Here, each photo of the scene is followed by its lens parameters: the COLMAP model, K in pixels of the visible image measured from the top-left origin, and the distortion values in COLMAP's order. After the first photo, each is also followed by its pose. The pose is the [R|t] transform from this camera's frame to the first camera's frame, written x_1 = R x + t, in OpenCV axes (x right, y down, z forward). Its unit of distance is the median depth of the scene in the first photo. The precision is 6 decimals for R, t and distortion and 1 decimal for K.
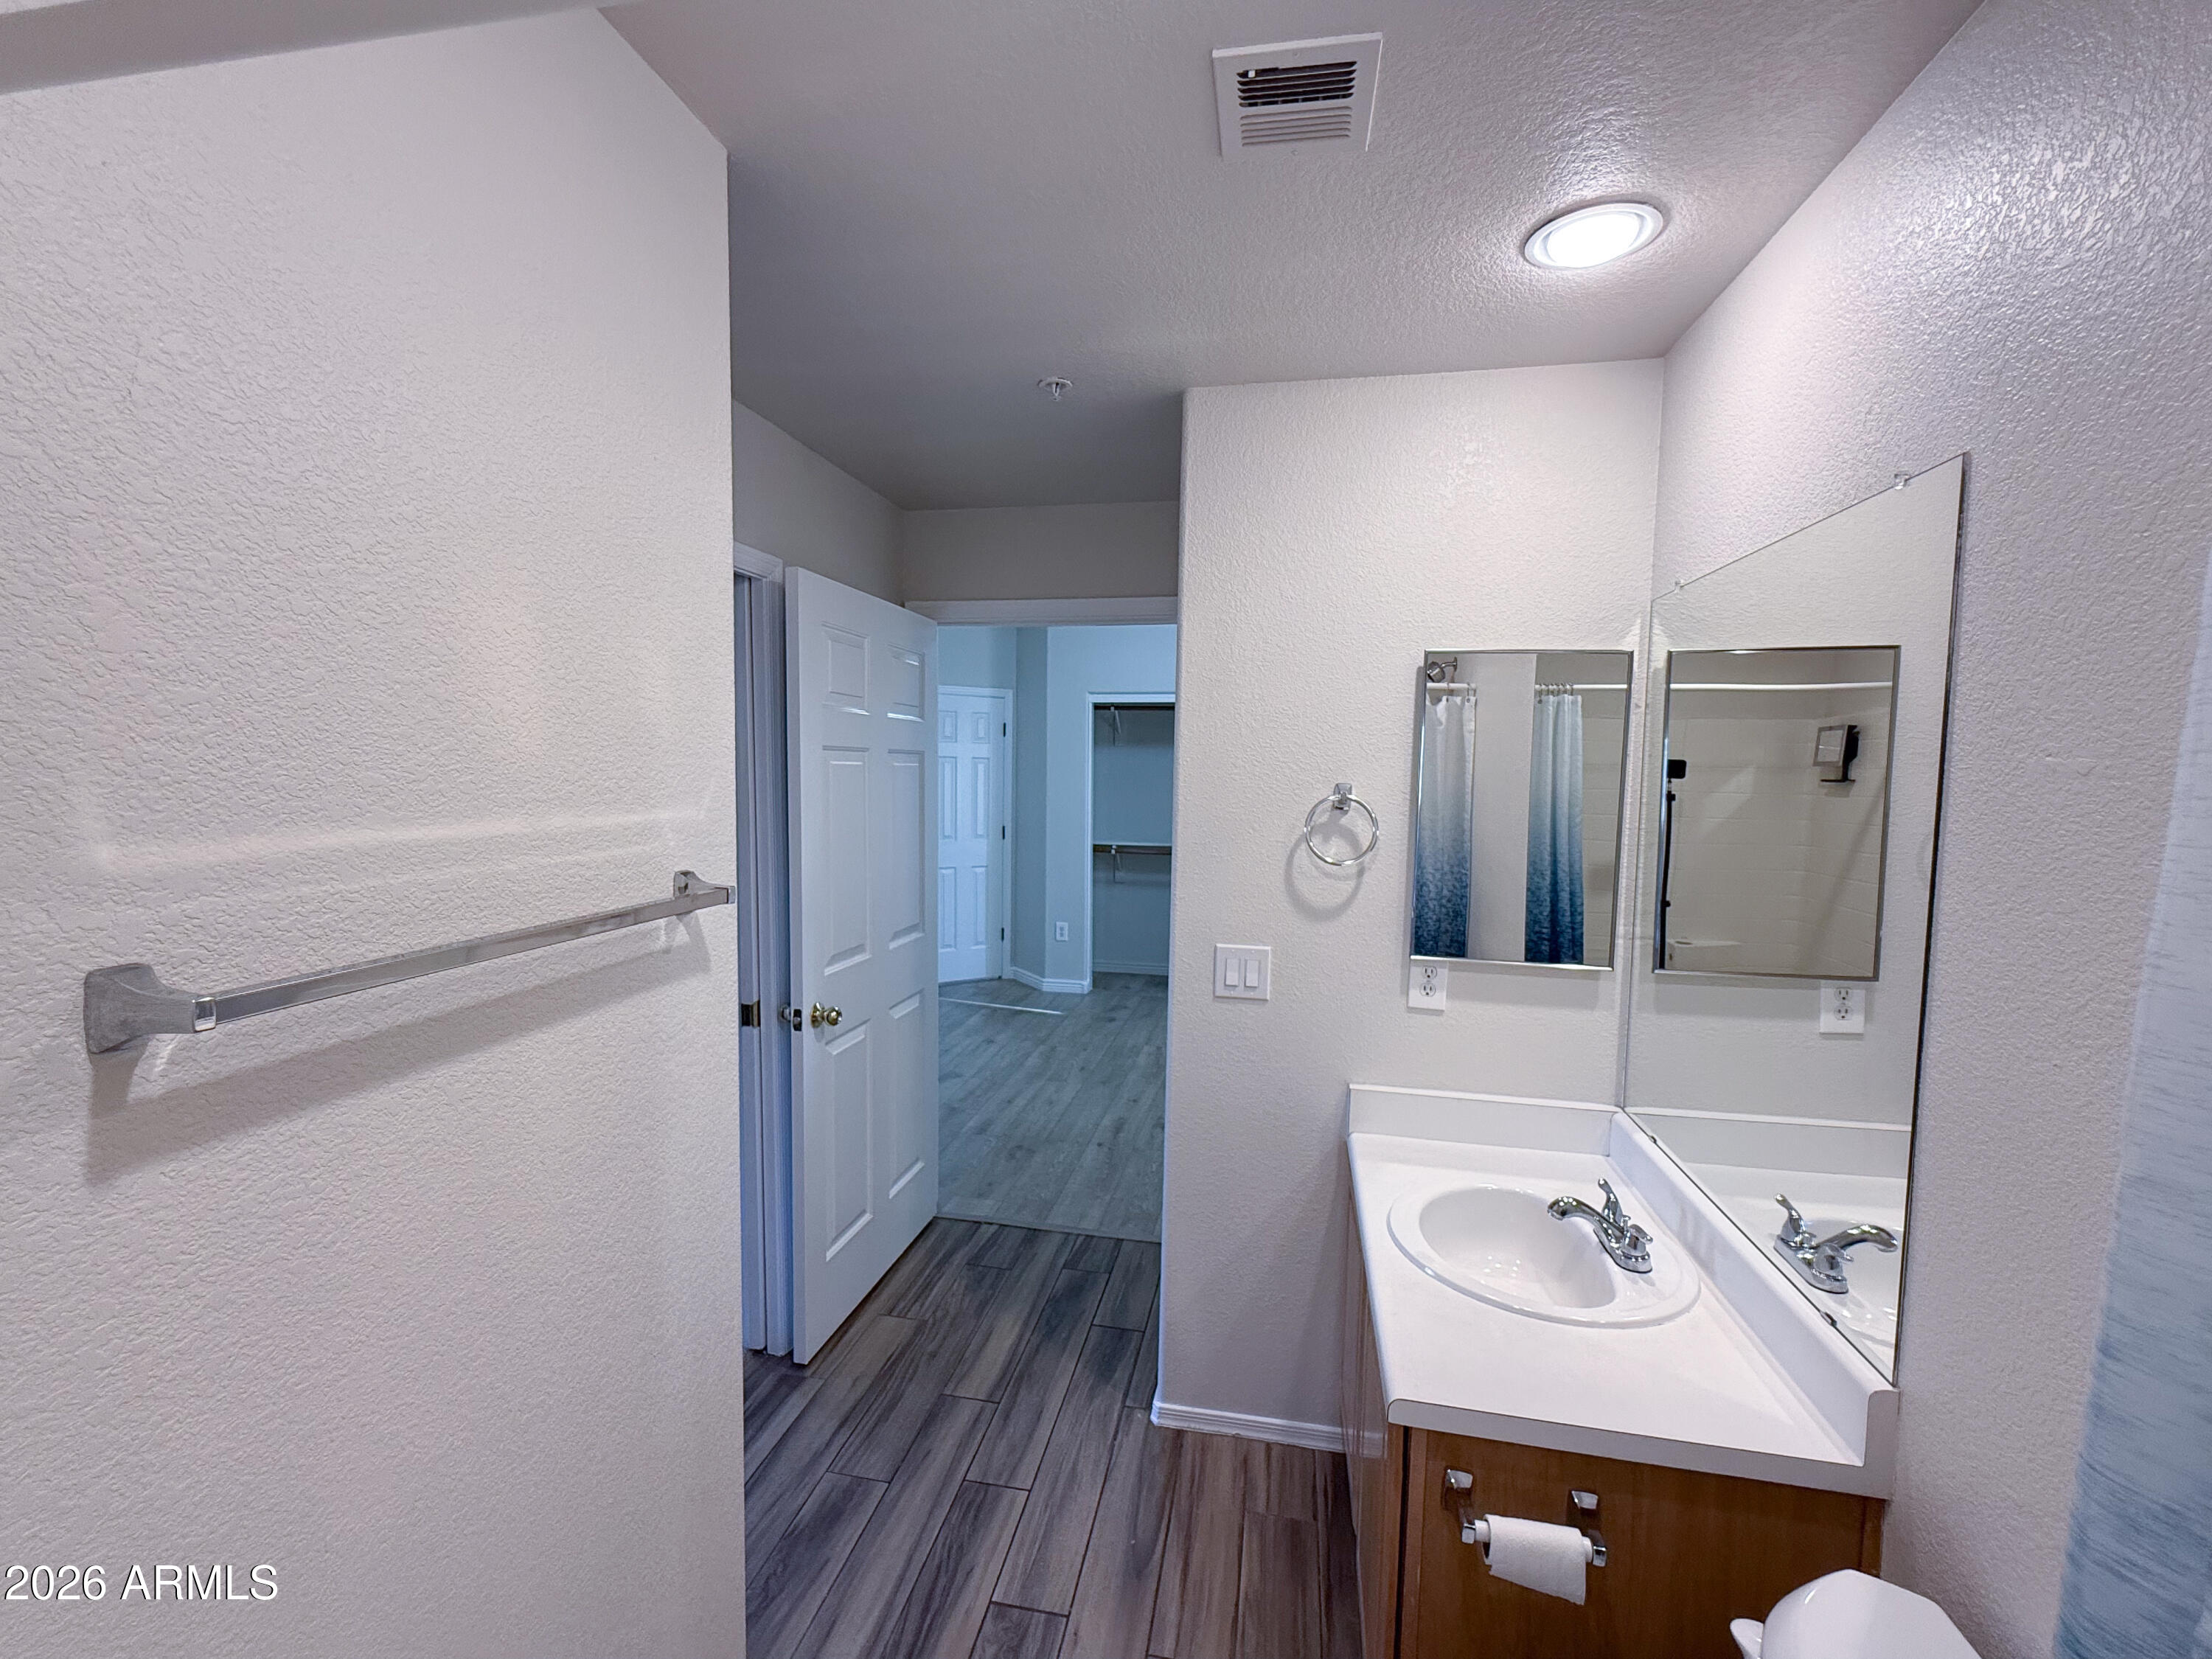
lens RADIAL K [[939.6, 0, 1105.2], [0, 939.6, 837.1], [0, 0, 1]] dist [0.001155, -0.000178]
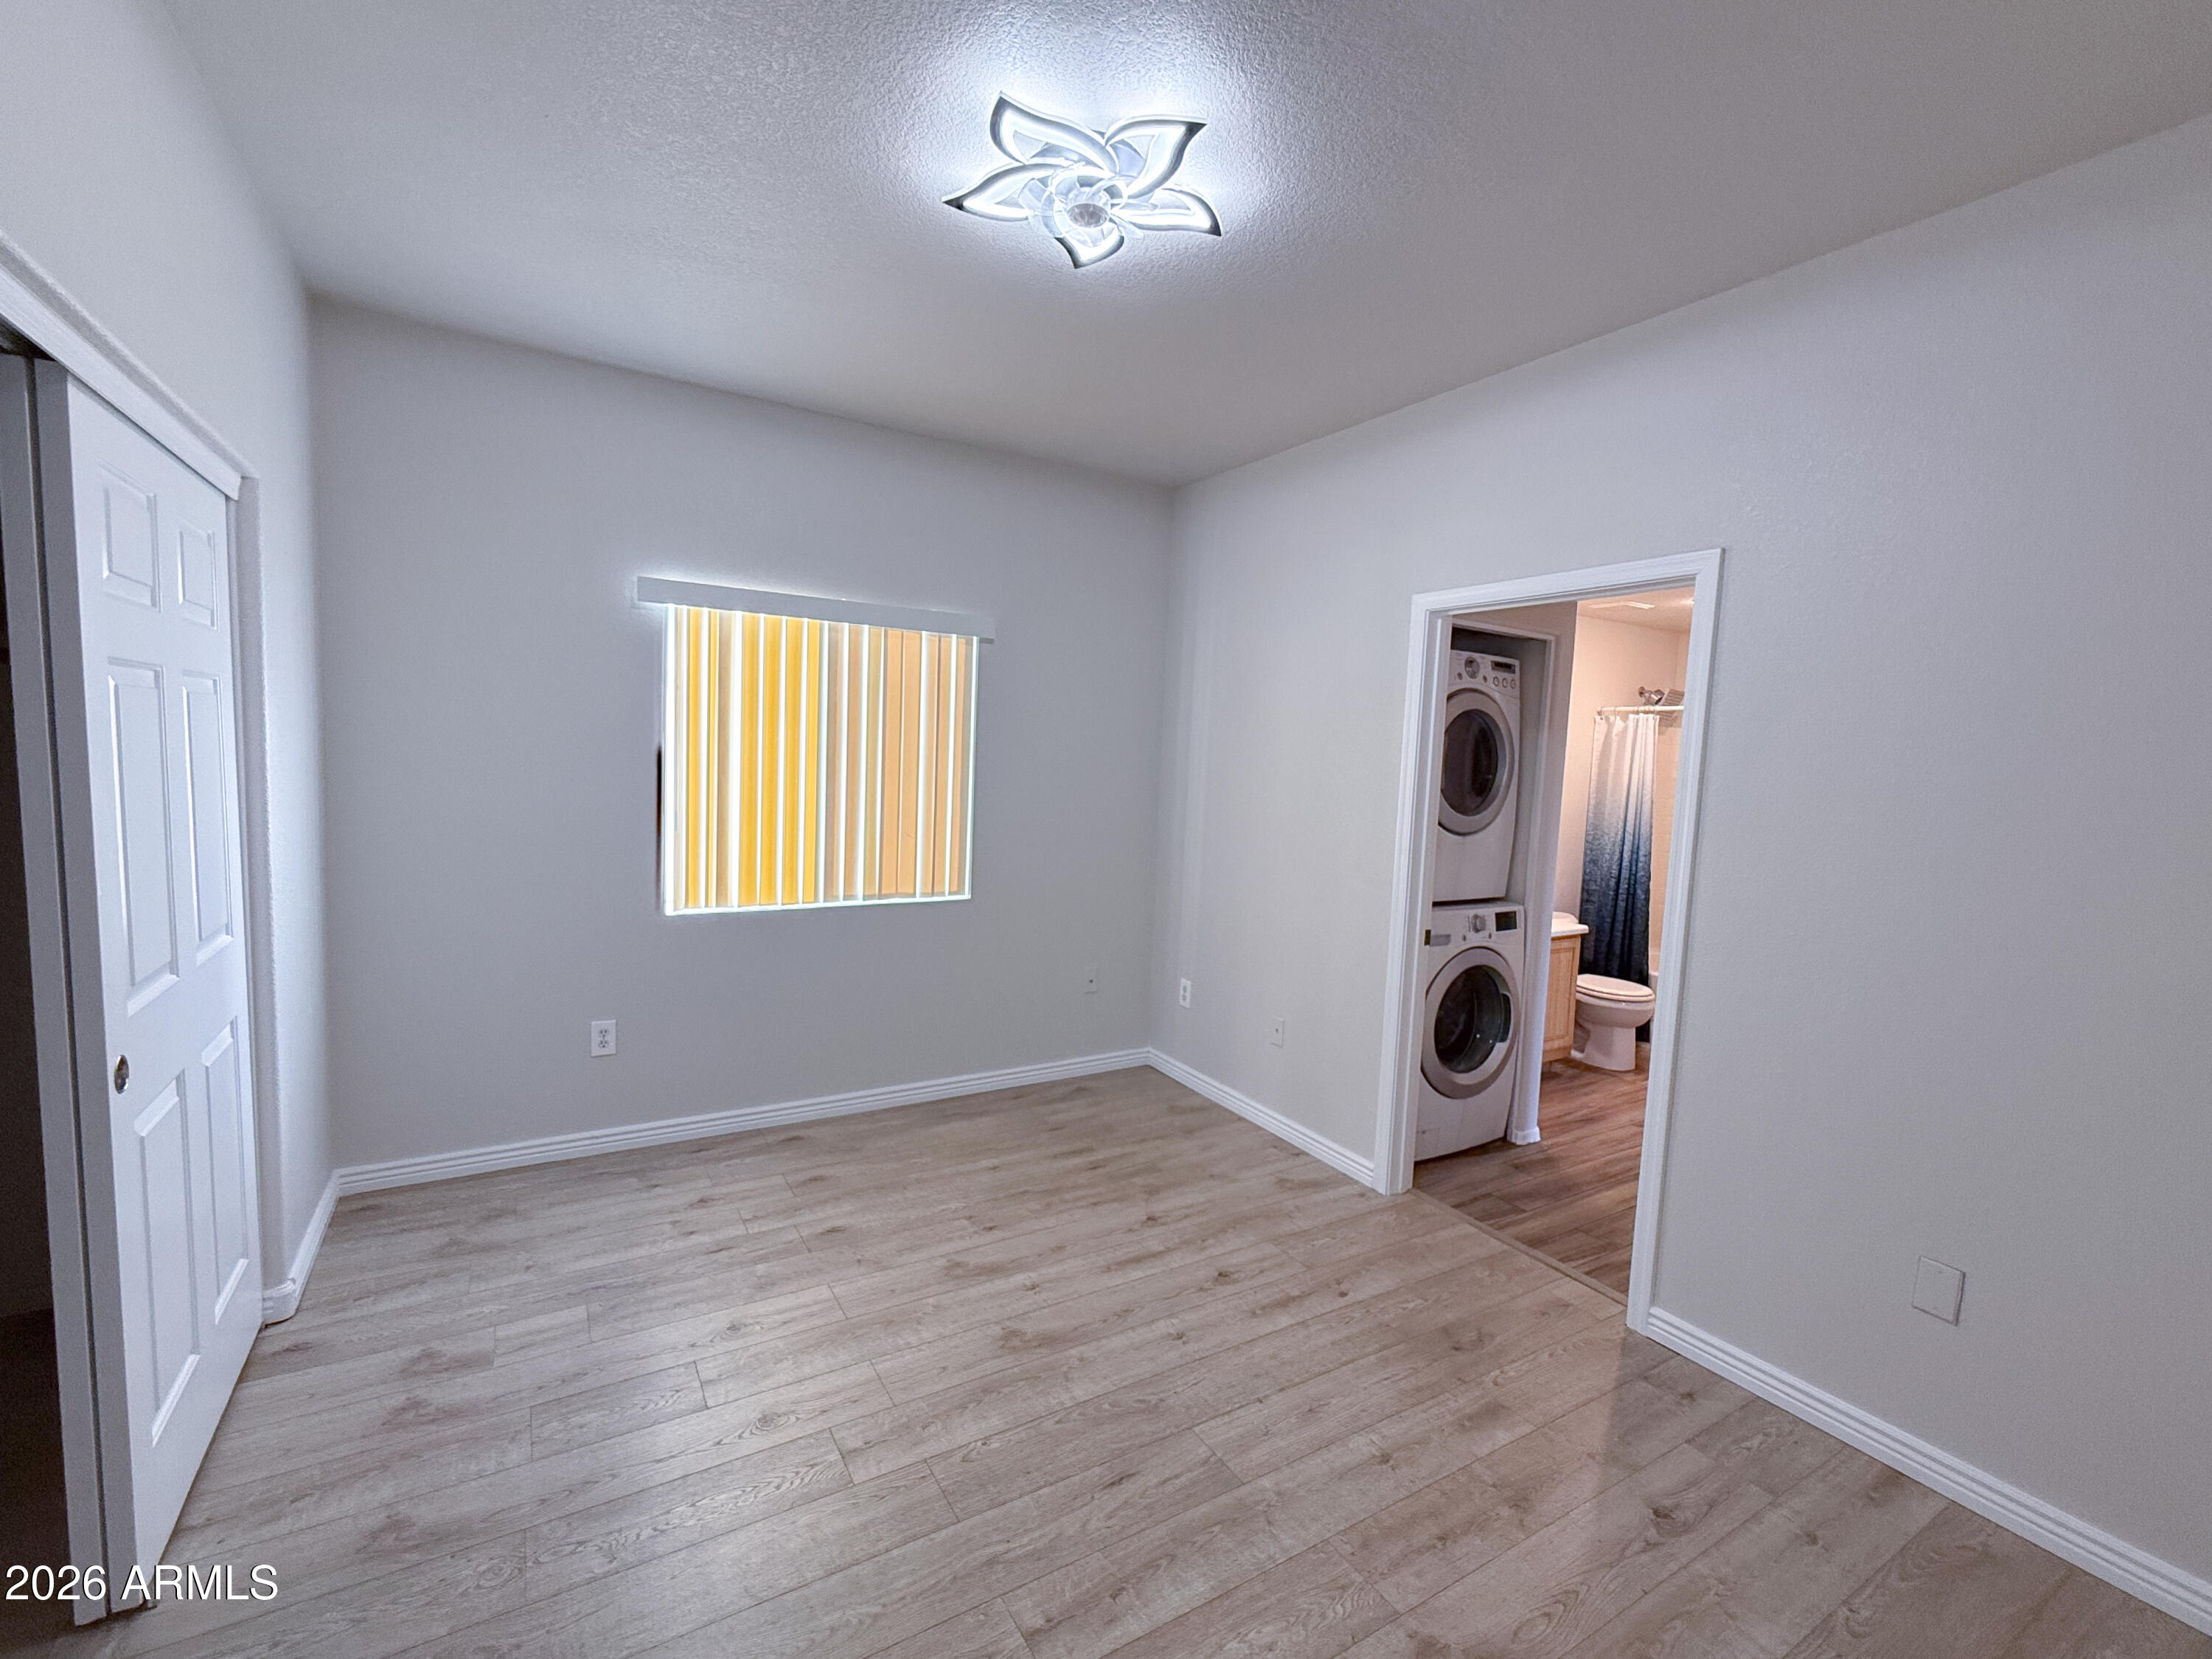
lens RADIAL K [[954.4, 0, 1101.7], [0, 954.4, 837.4], [0, 0, 1]] dist [0.000082, 0.000129]
pose [[-0.677993, -0.105382, 0.727475, -0.296026], [0.002492, 0.989335, 0.145638, -0.088419], [-0.735064, 0.100554, -0.670499, 1.286571]]
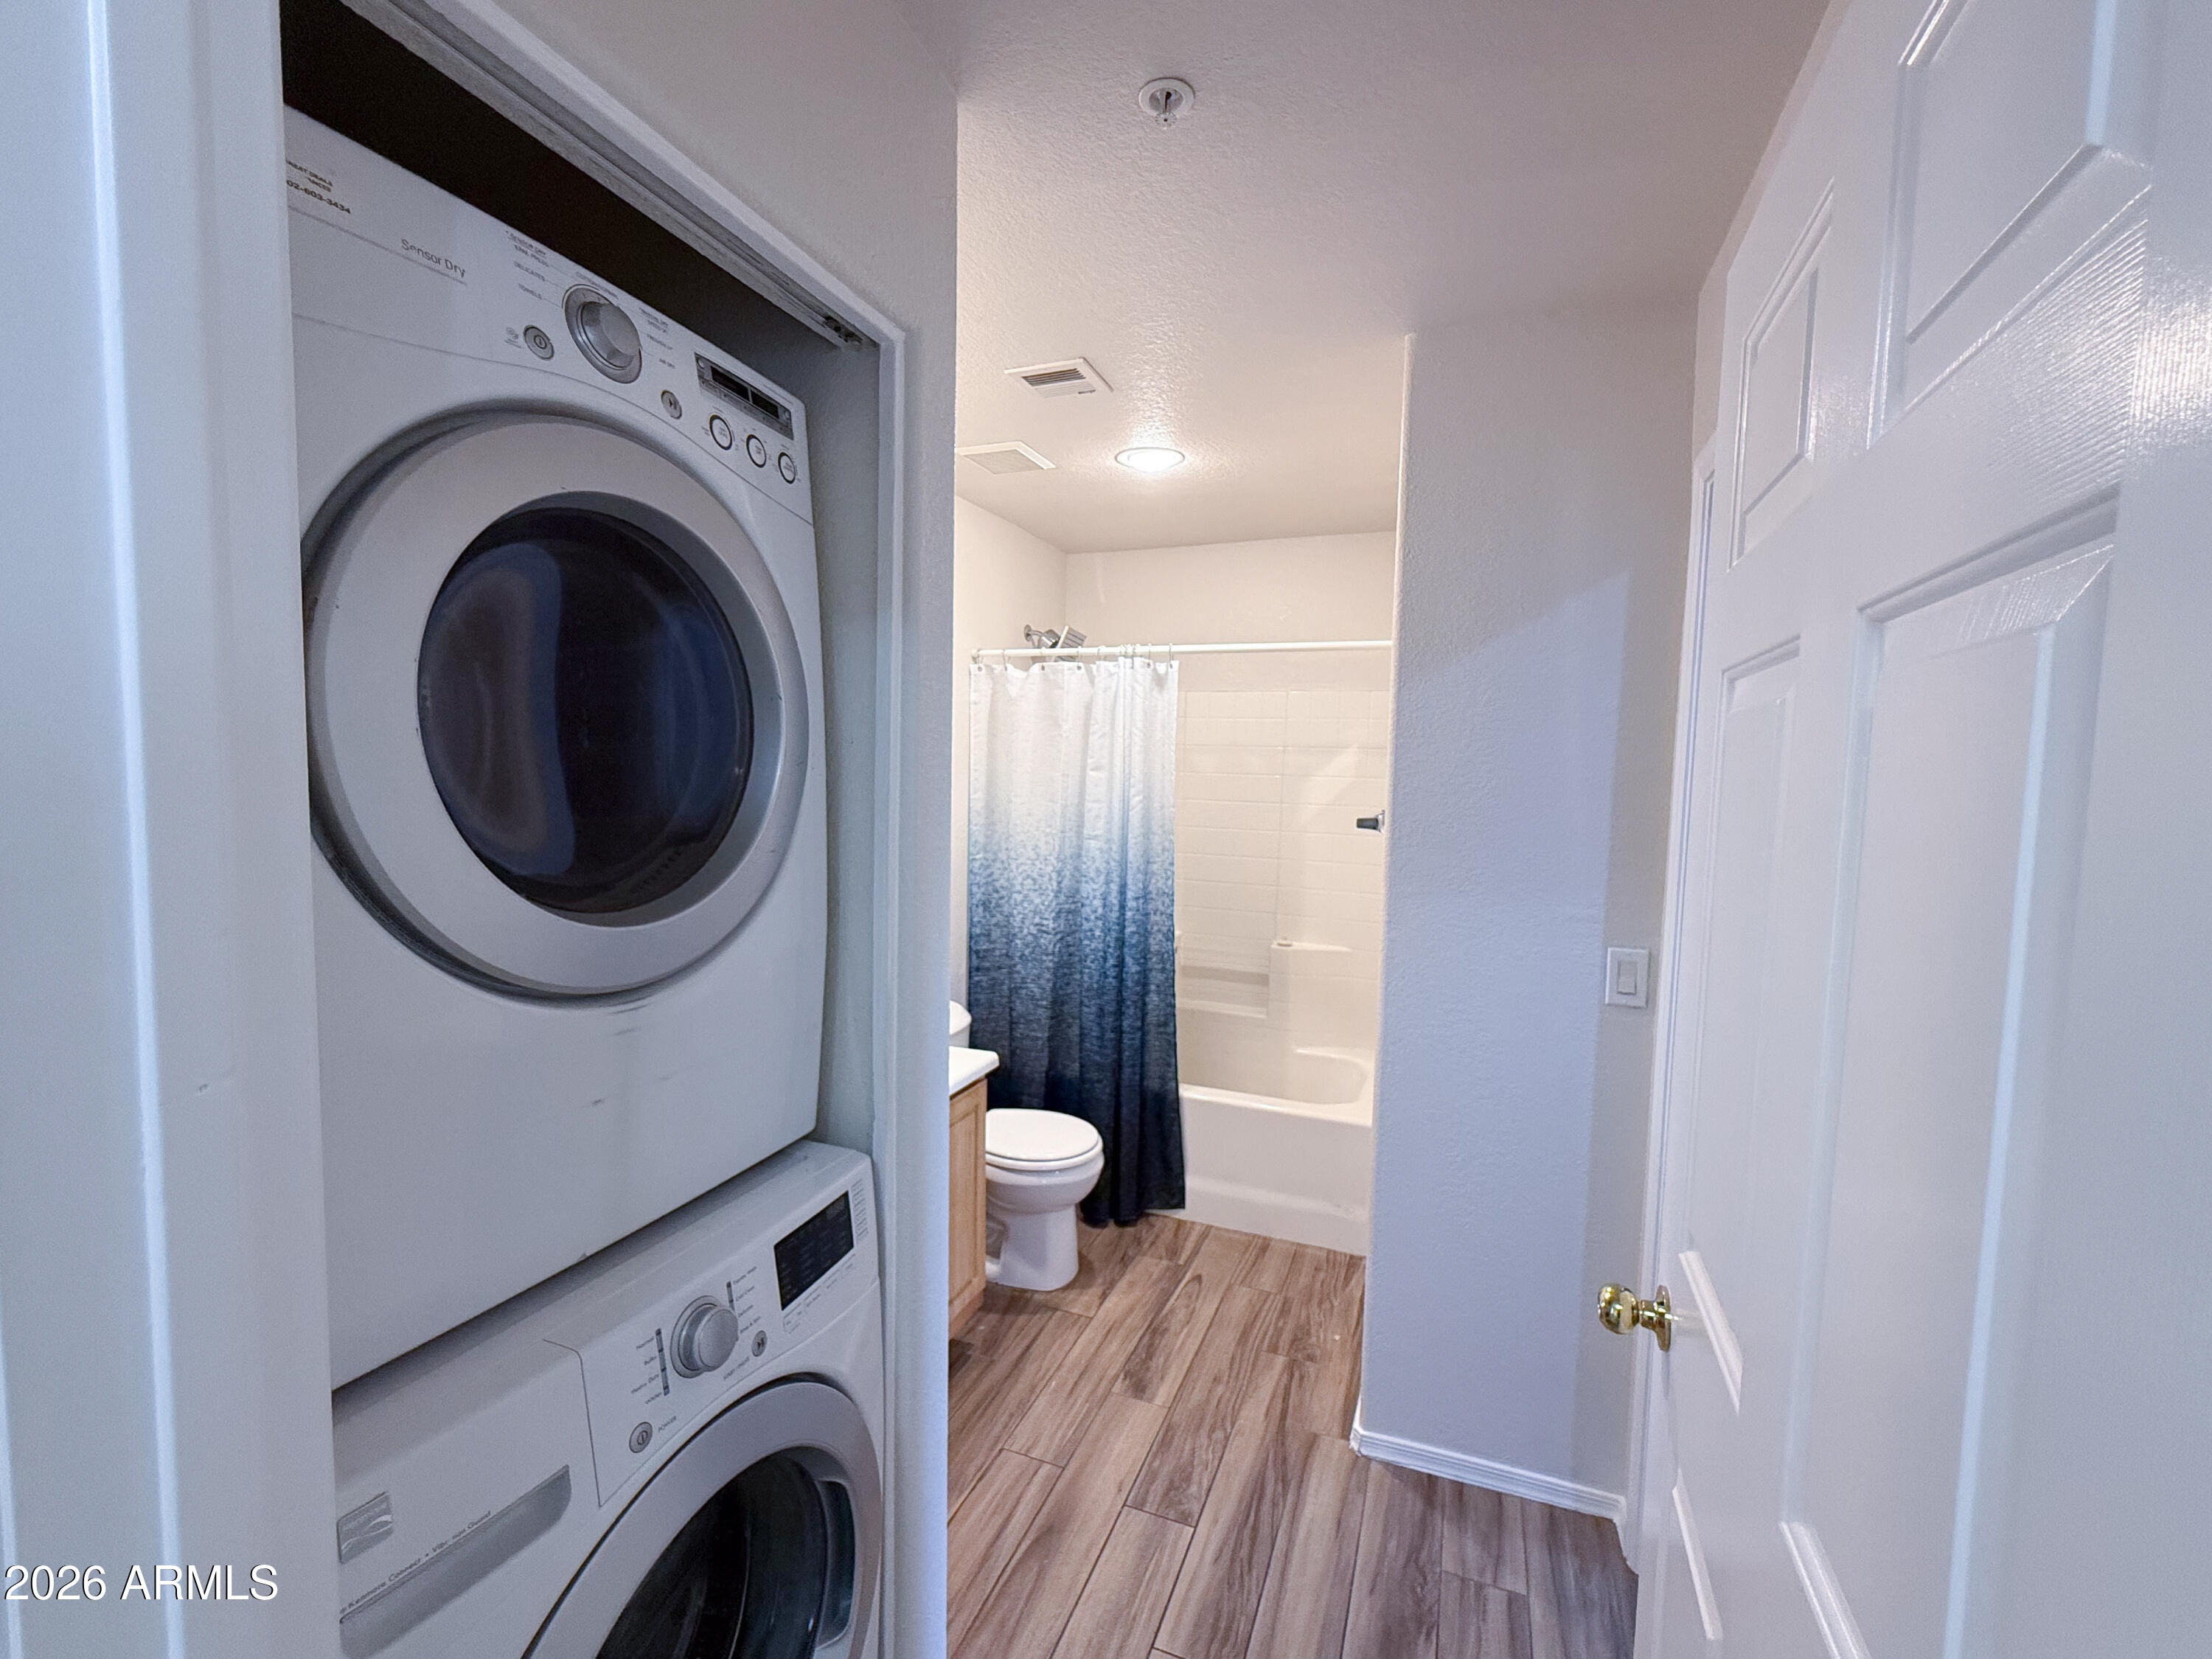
lens RADIAL K [[939.6, 0, 1105.2], [0, 939.6, 837.1], [0, 0, 1]] dist [0.001155, -0.000178]
pose [[-0.983905, -0.047366, 0.172298, -0.062562], [-0.021436, 0.988552, 0.149351, -0.041635], [-0.177400, 0.143254, -0.973657, 0.721131]]
